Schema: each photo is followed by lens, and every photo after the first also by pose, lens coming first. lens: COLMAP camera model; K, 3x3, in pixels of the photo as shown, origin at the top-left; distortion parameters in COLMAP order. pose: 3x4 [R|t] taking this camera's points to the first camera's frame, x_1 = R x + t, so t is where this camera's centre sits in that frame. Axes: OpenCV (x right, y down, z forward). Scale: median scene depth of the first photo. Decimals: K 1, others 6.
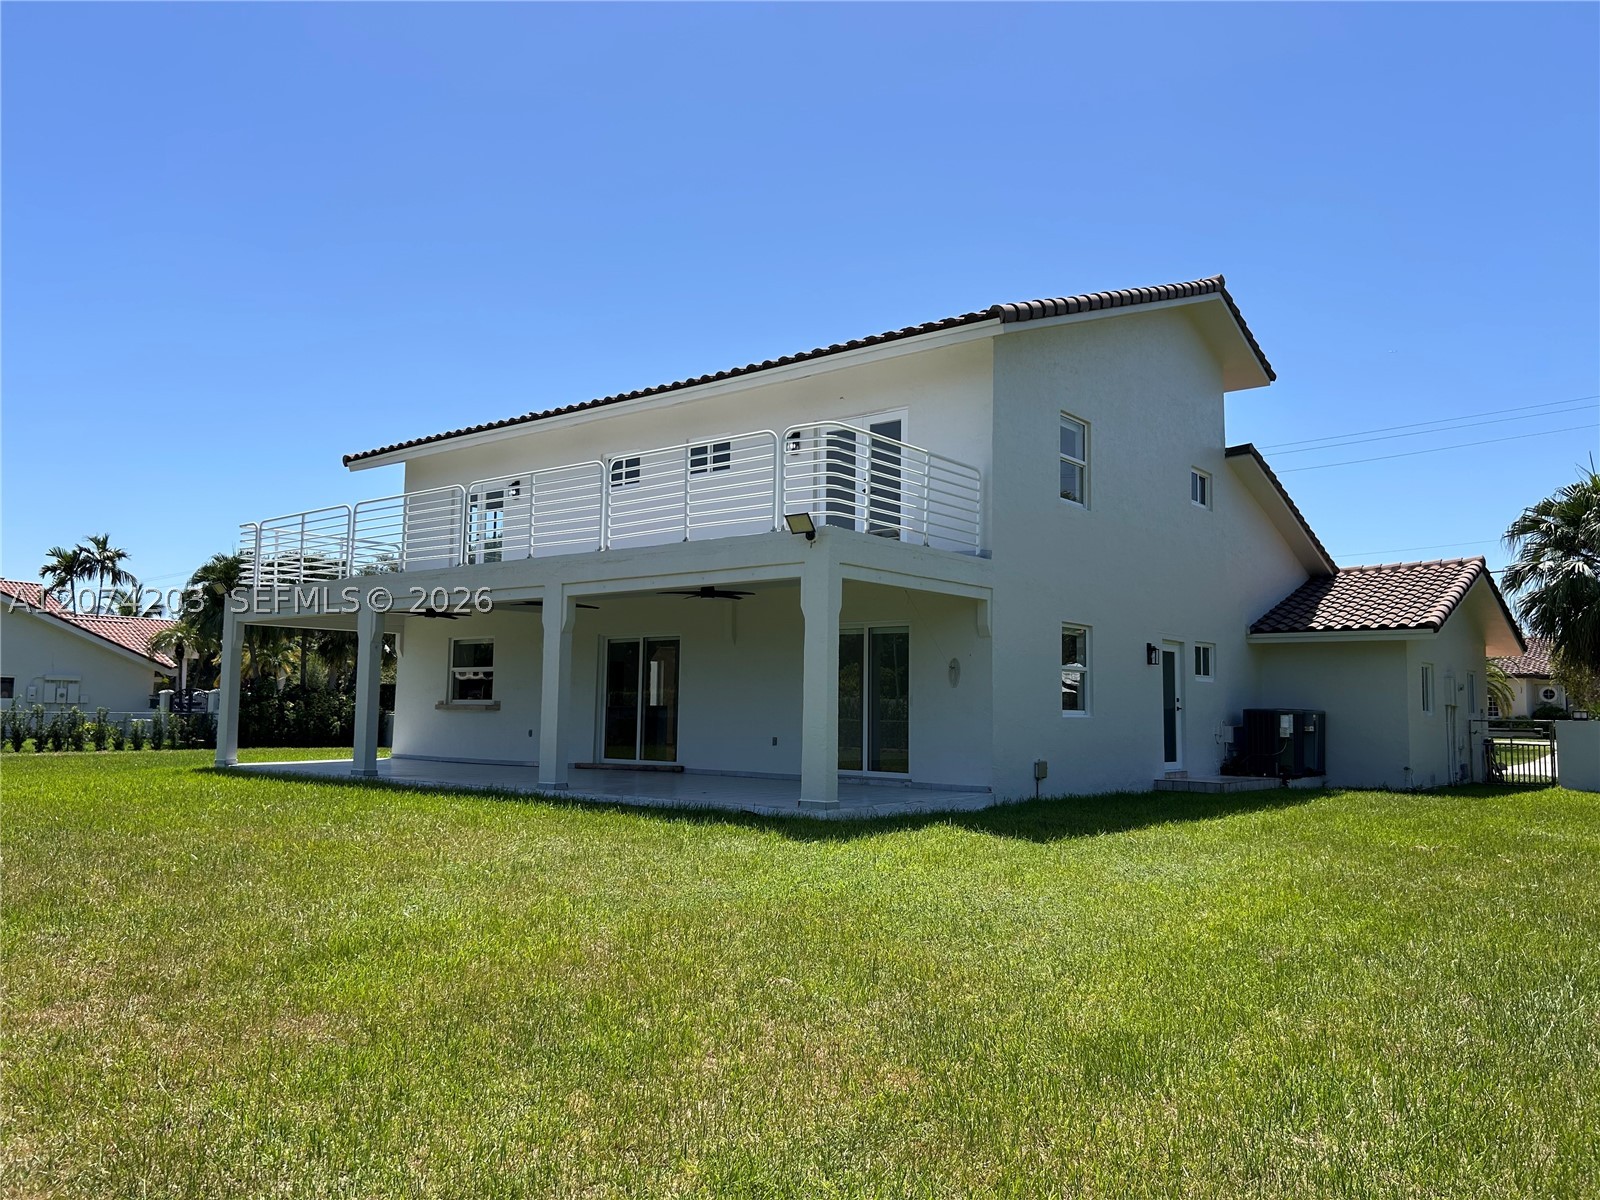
lens RADIAL K [[1225.8, 0, 800.0], [0, 1225.8, 600.0], [0, 0, 1]] dist [0.032323, -0.002085]
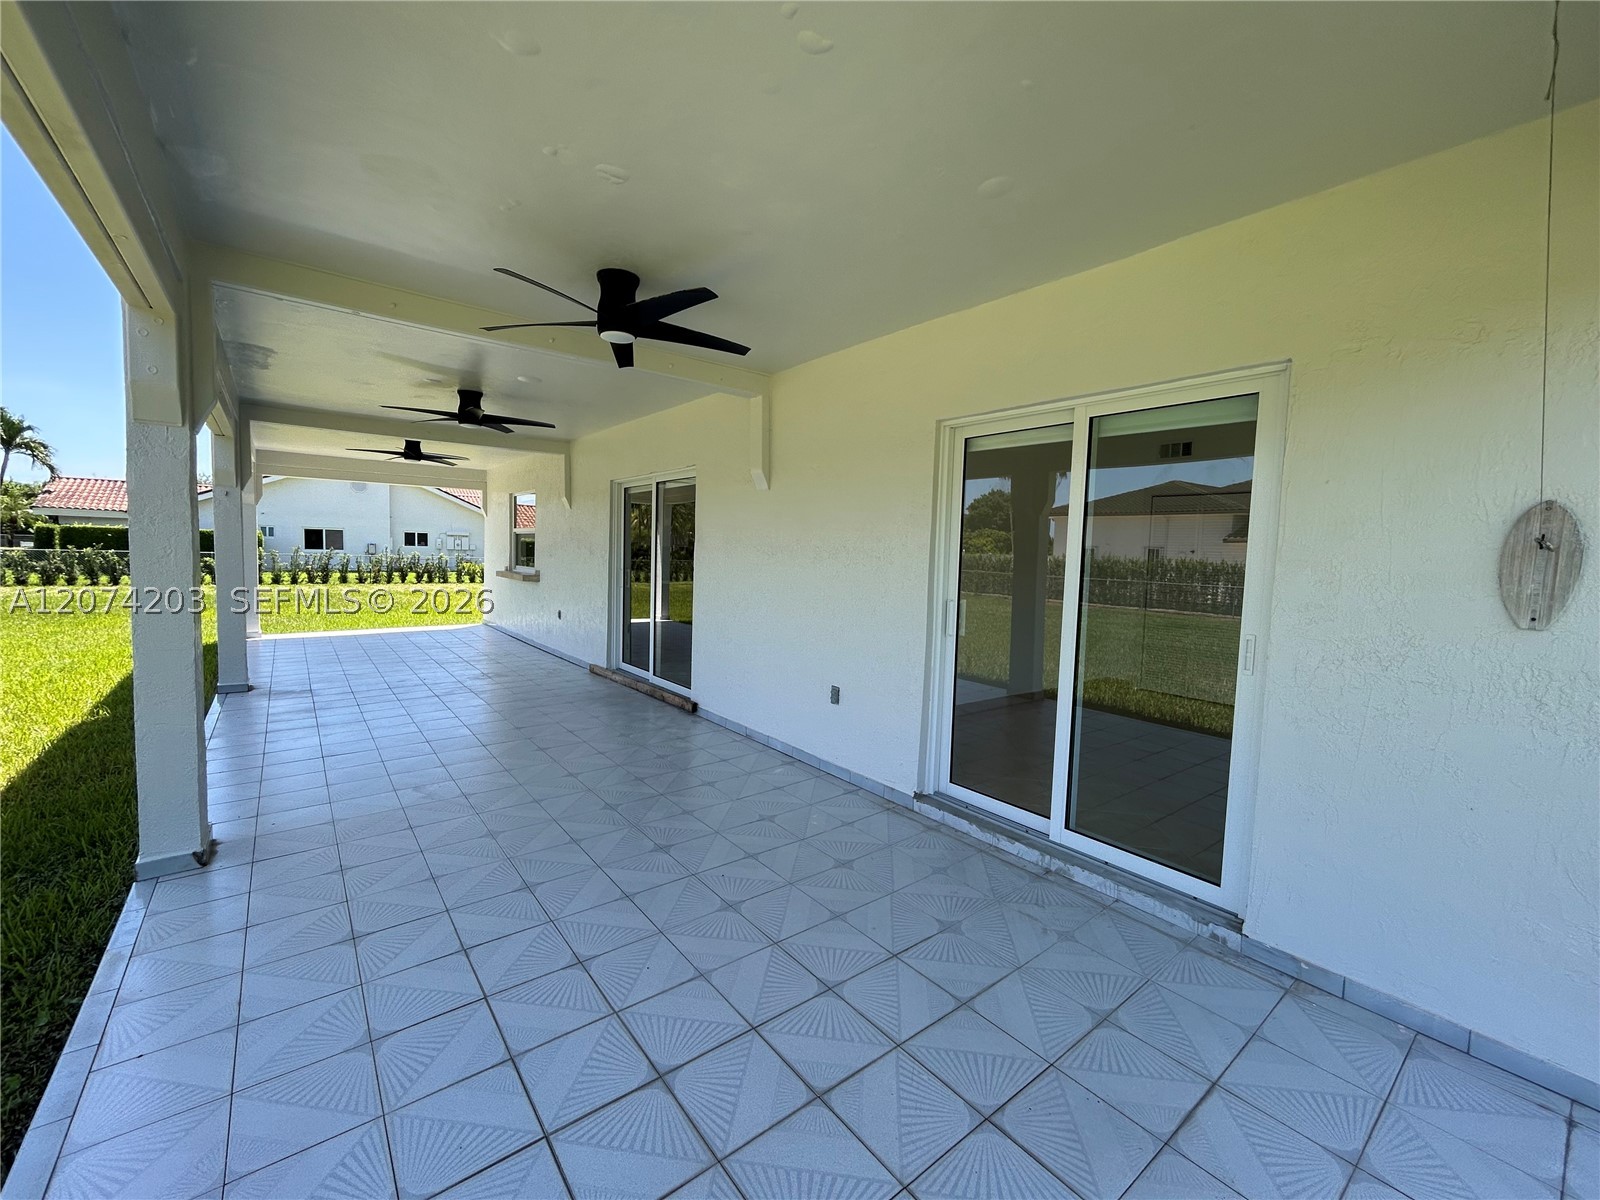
lens RADIAL K [[654.0, 0, 800.0], [0, 654.0, 600.0], [0, 0, 1]] dist [-0.000900, -0.000384]
pose [[0.976422, 0.031153, -0.213611, 0.015298], [0.003629, 0.987024, 0.160535, 0.035011], [0.215840, -0.157525, 0.963638, 0.671534]]
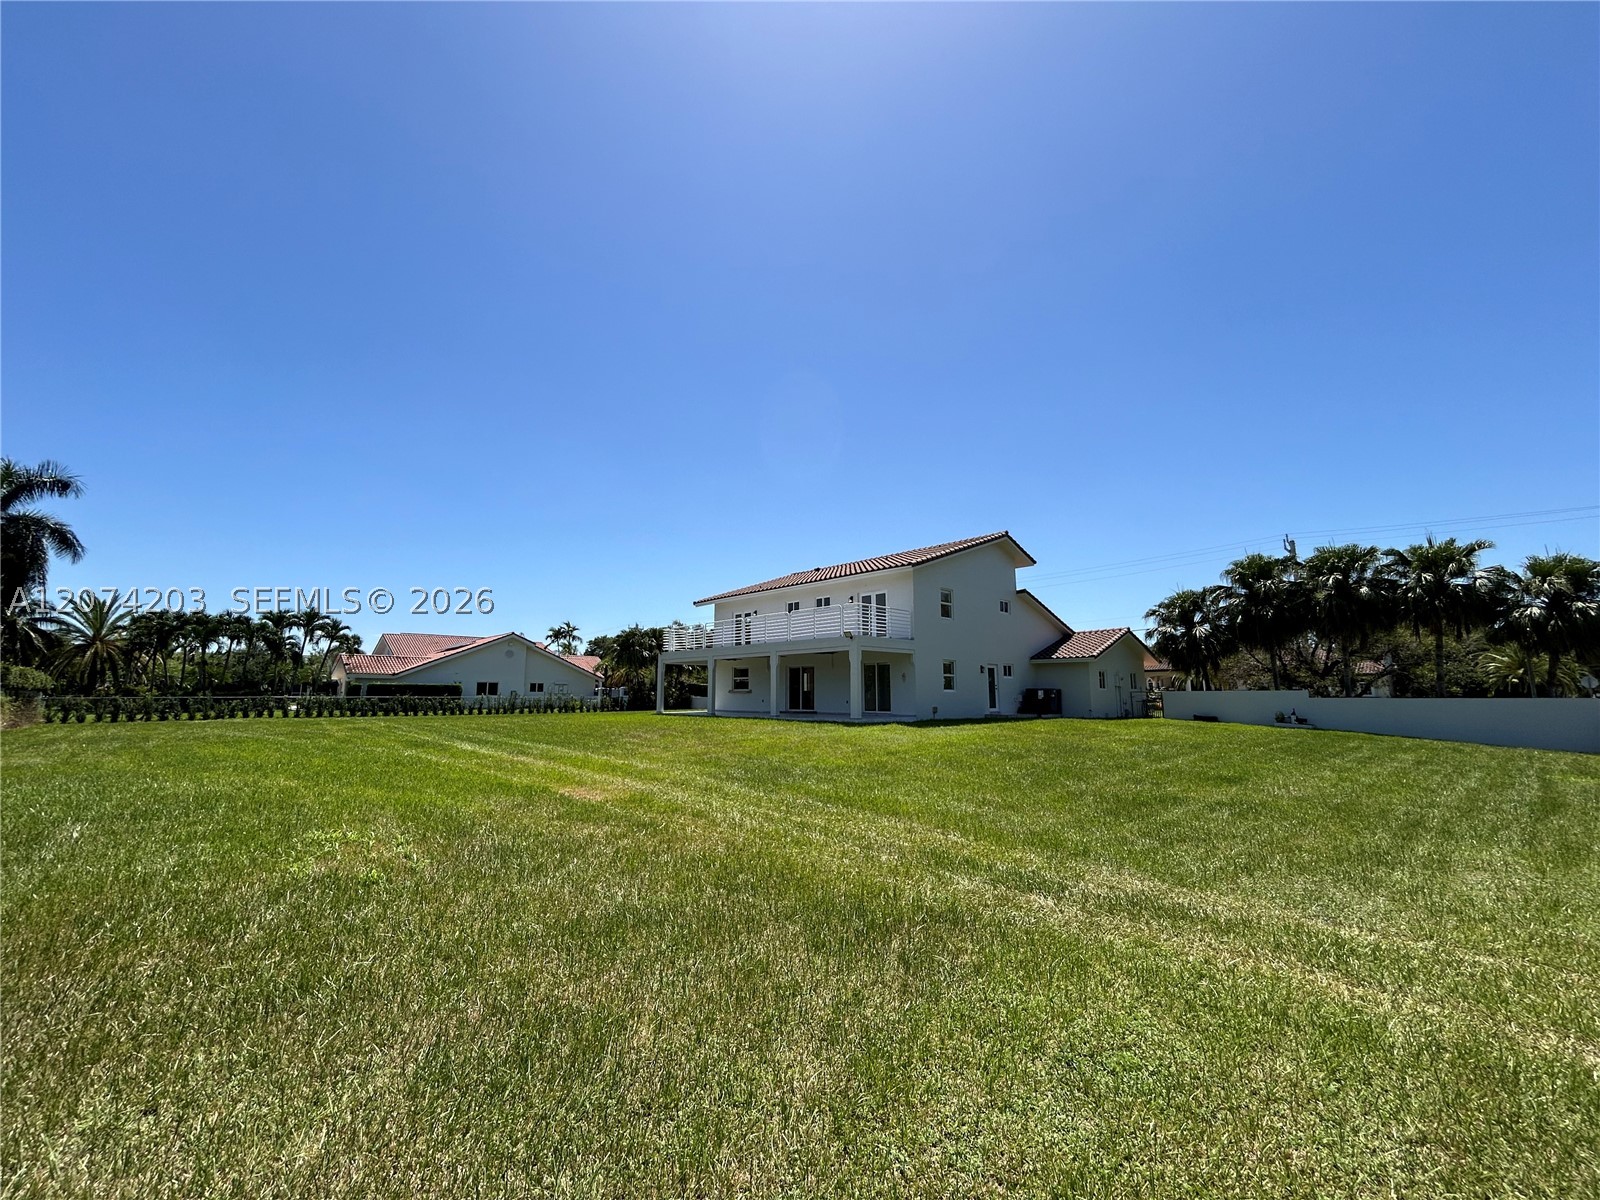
lens RADIAL K [[654.0, 0, 800.0], [0, 654.0, 600.0], [0, 0, 1]] dist [-0.000900, -0.000384]
pose [[0.991955, -0.030428, -0.122880, 0.059465], [0.023599, 0.998115, -0.056654, -0.037363], [0.124372, 0.053299, 0.990803, -0.515688]]
